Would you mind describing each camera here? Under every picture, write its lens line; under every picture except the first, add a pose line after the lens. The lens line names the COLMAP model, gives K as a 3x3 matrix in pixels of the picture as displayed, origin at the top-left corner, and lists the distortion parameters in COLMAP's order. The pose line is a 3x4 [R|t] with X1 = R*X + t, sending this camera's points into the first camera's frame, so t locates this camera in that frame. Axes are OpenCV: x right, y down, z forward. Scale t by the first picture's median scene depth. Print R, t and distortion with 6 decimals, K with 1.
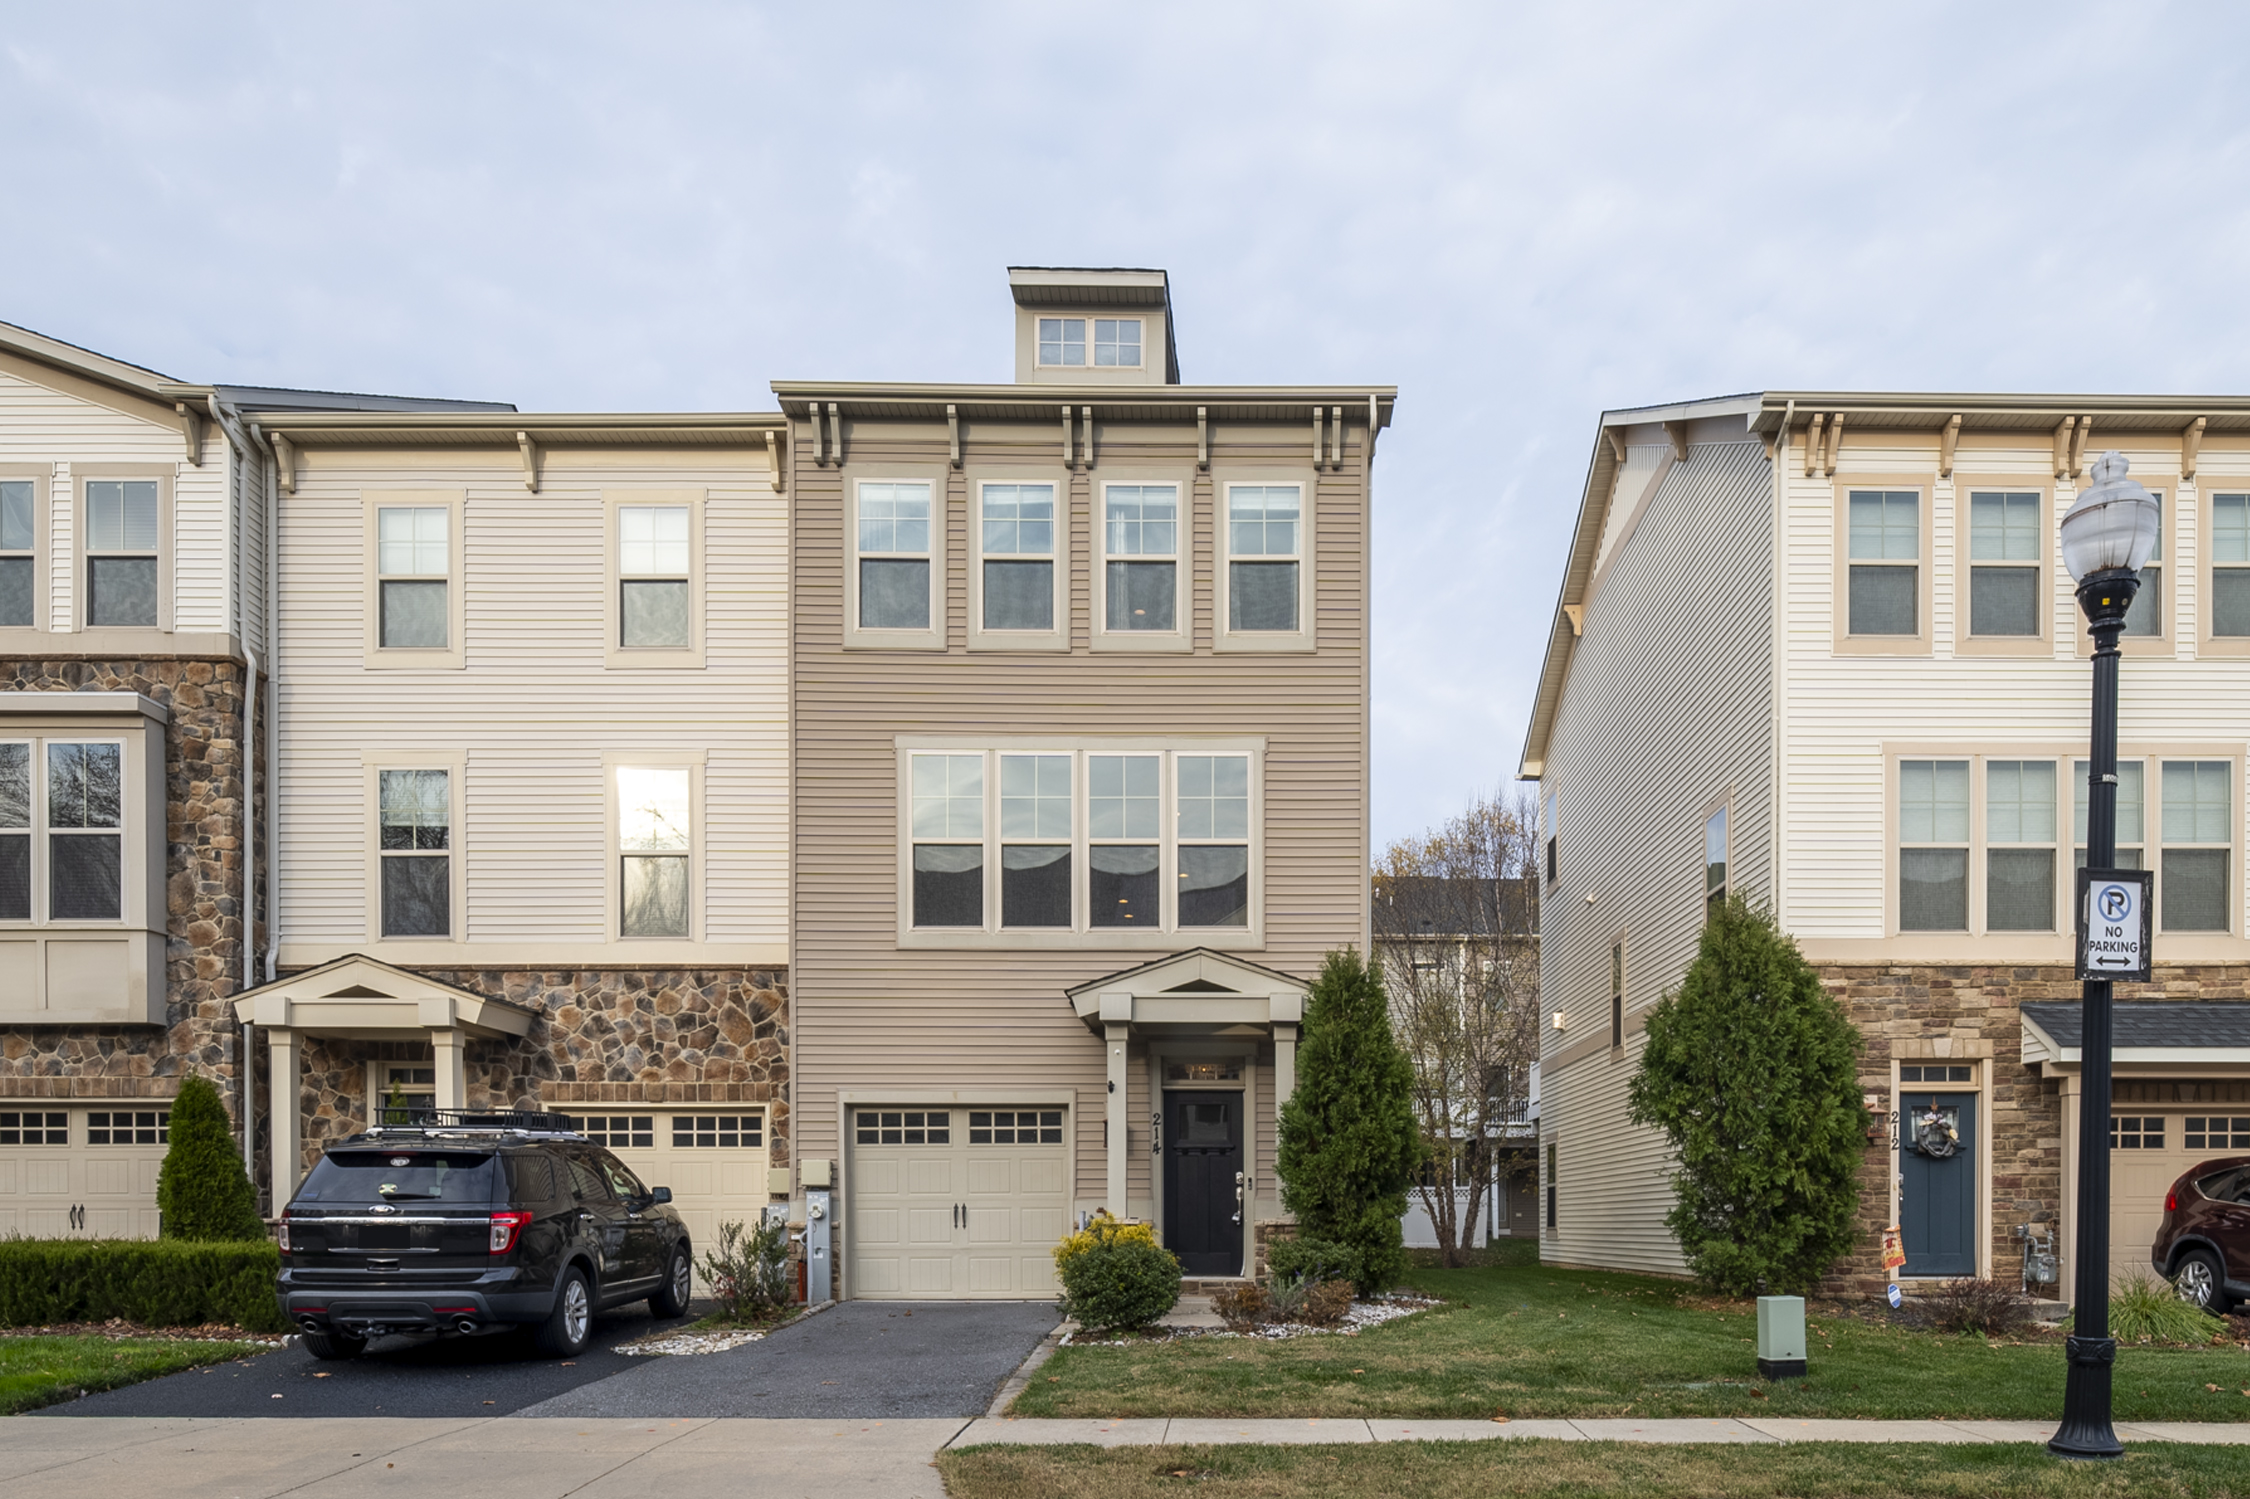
lens RADIAL K [[1230.5, 0, 1127.7], [0, 1230.5, 741.9], [0, 0, 1]] dist [-0.006453, 0.000708]
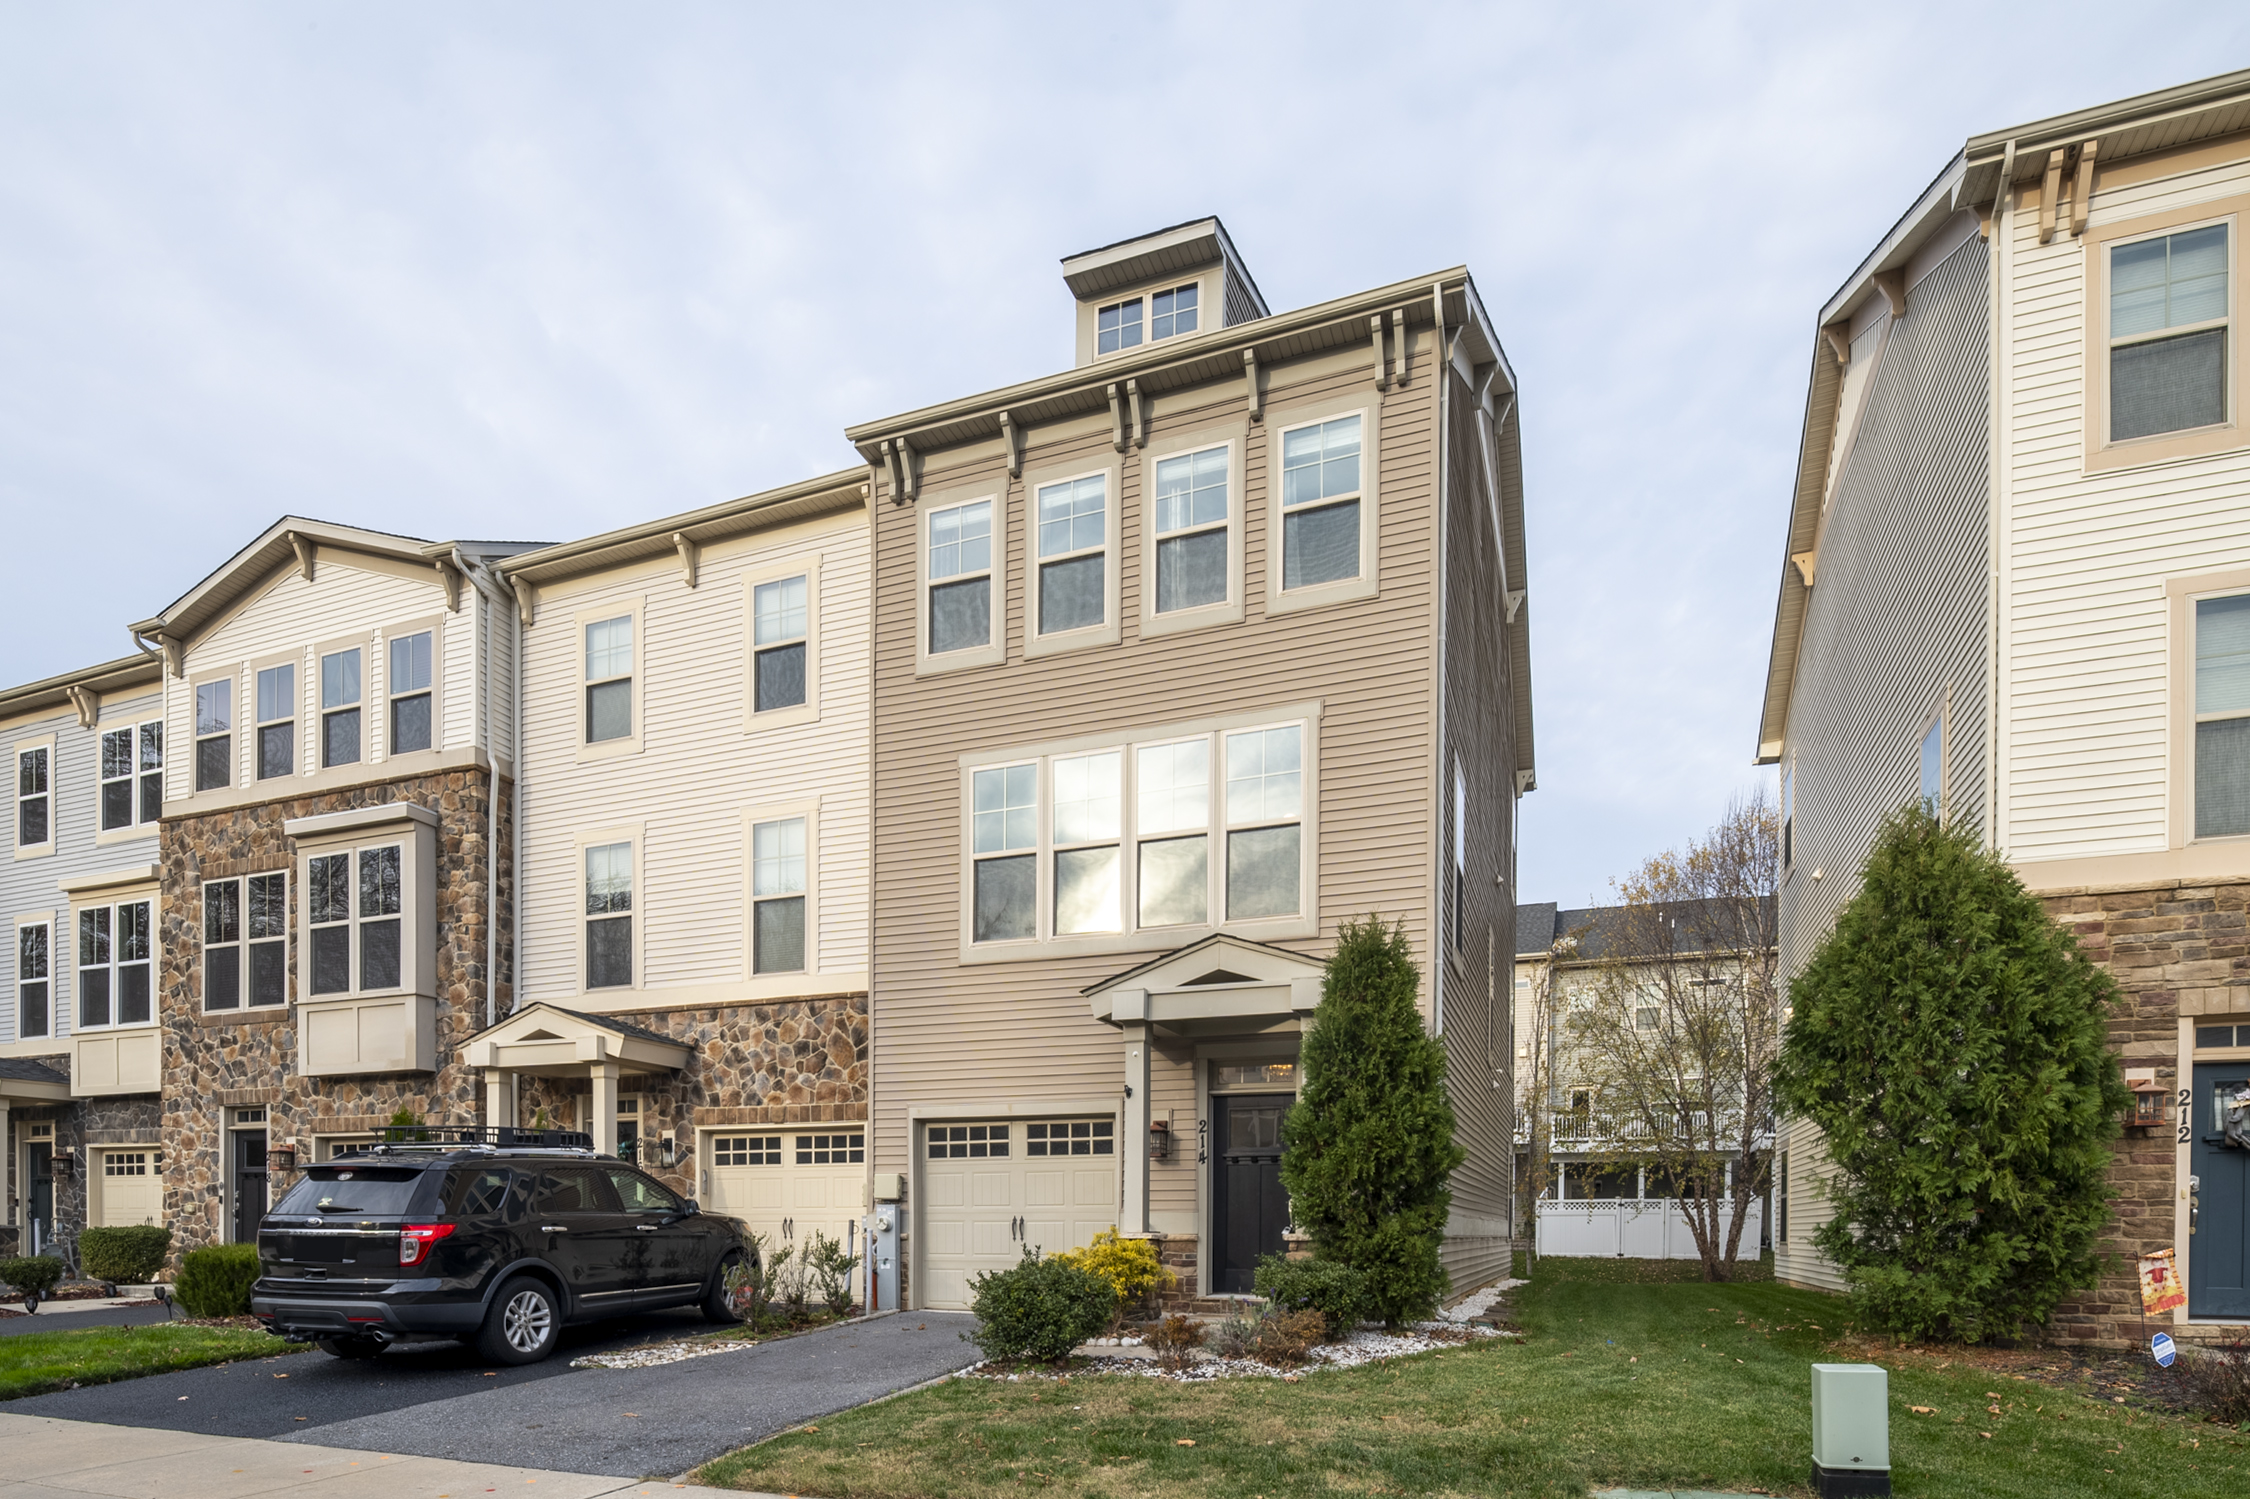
lens RADIAL K [[1076.8, 0, 1124.9], [0, 1076.8, 915.5], [0, 0, 1]] dist [-0.007389, -0.001498]
pose [[0.956792, -0.077125, -0.280358, 0.175224], [0.101311, 0.992187, 0.072804, 0.075593], [0.272553, -0.098061, 0.957131, 0.203688]]
